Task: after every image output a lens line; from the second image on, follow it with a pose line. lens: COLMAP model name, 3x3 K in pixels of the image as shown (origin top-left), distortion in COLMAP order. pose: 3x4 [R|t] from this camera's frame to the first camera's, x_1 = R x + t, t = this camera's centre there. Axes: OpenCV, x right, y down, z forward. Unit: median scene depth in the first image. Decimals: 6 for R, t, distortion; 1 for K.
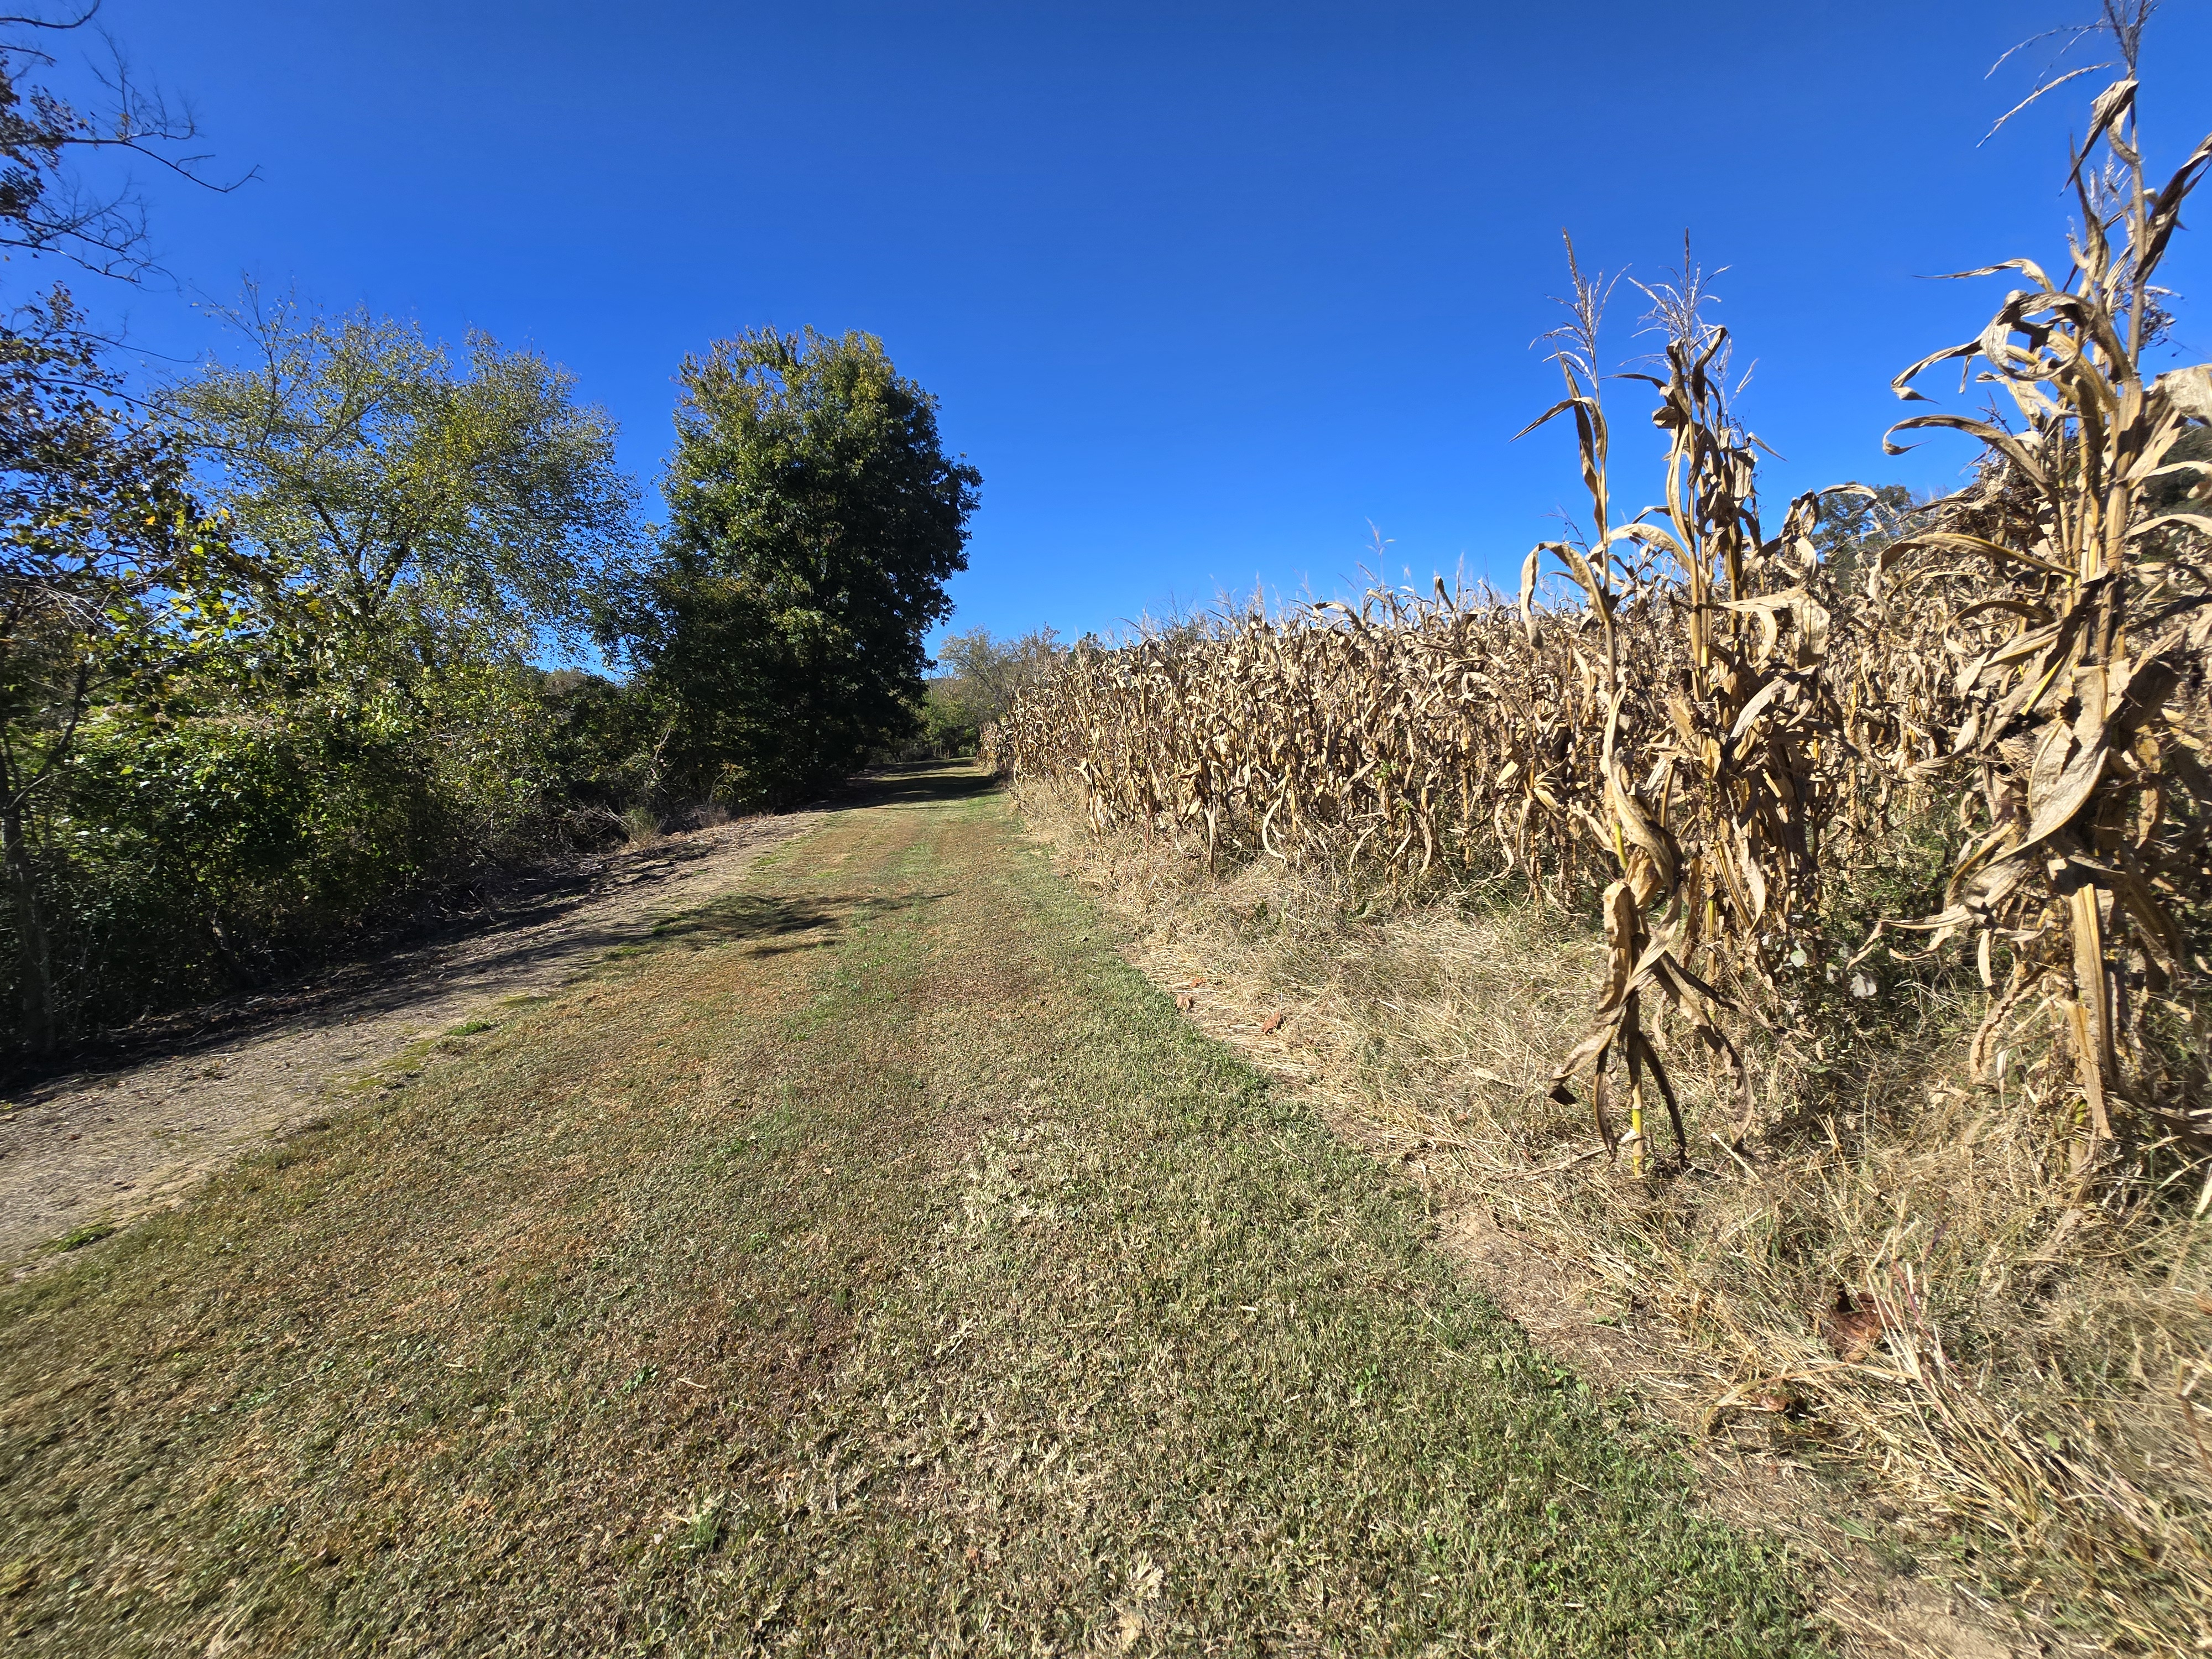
lens RADIAL K [[898.4, 0, 1110.3], [0, 898.4, 829.6], [0, 0, 1]] dist [-0.002983, 0.000484]
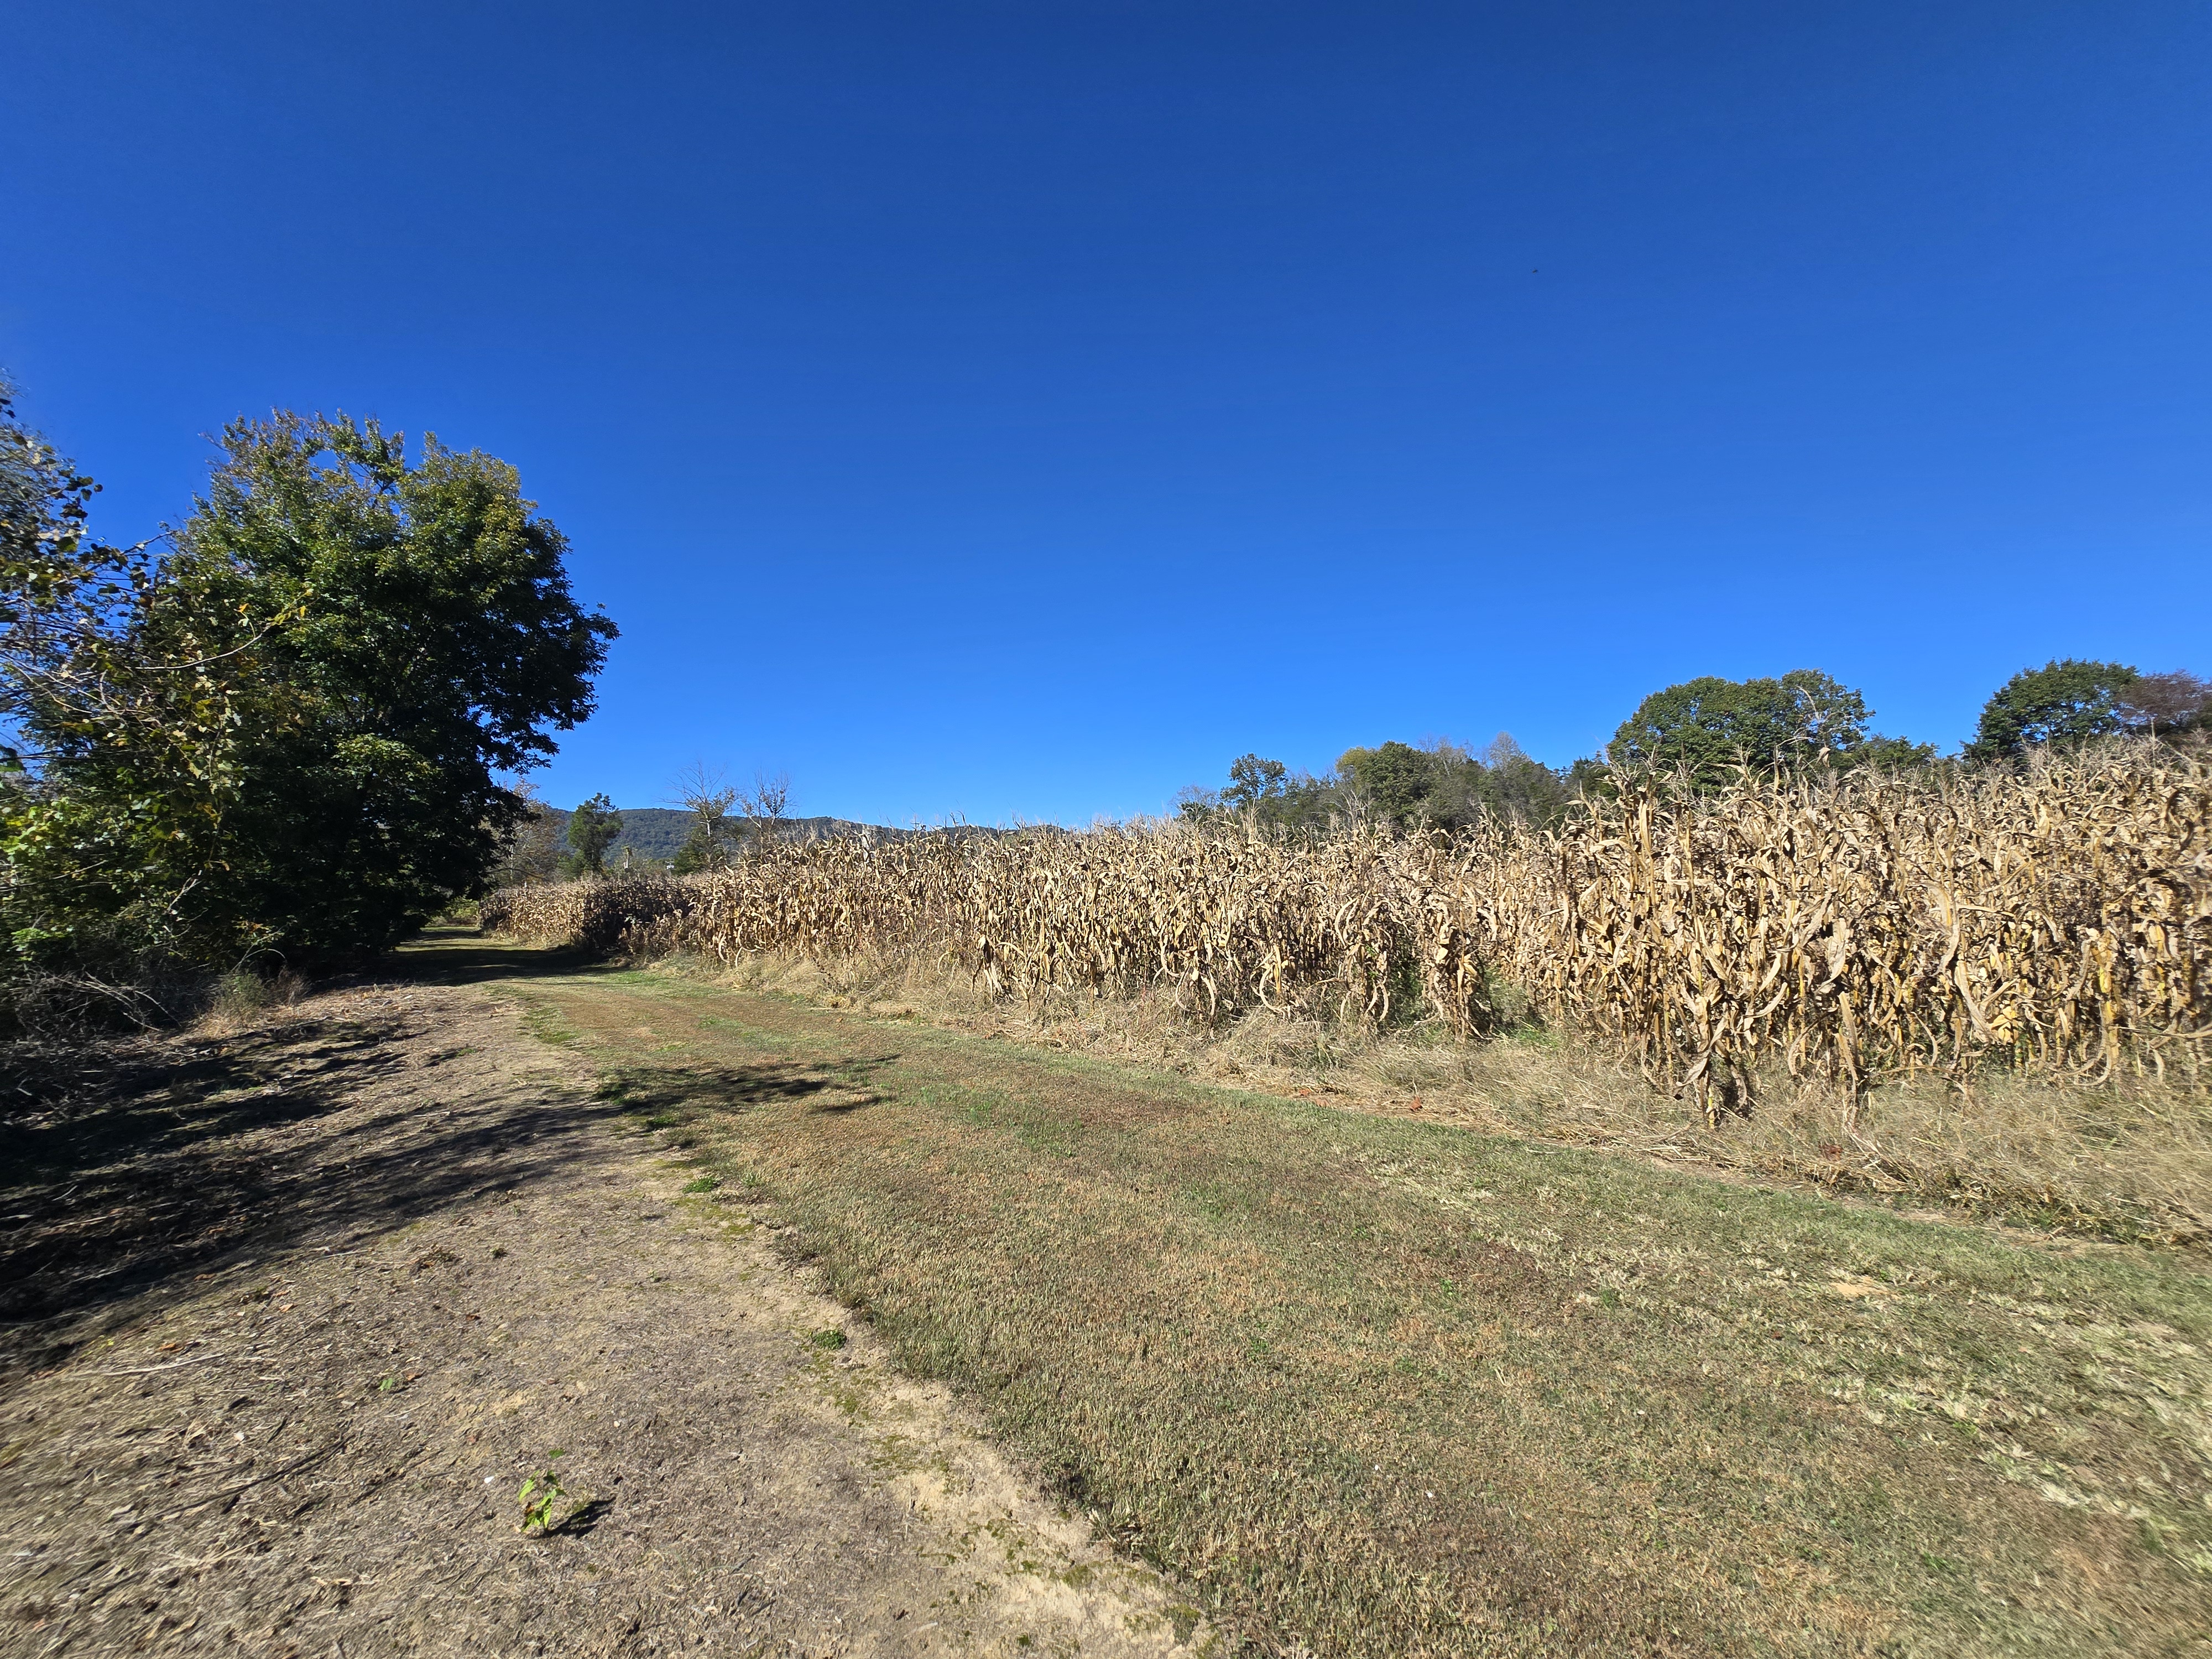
lens RADIAL K [[898.4, 0, 1110.3], [0, 898.4, 829.6], [0, 0, 1]] dist [-0.002983, 0.000484]
pose [[0.854037, 0.100974, 0.510318, -0.173579], [0.007145, 0.978612, -0.205590, 0.010280], [-0.520163, 0.179228, 0.835050, -0.021603]]
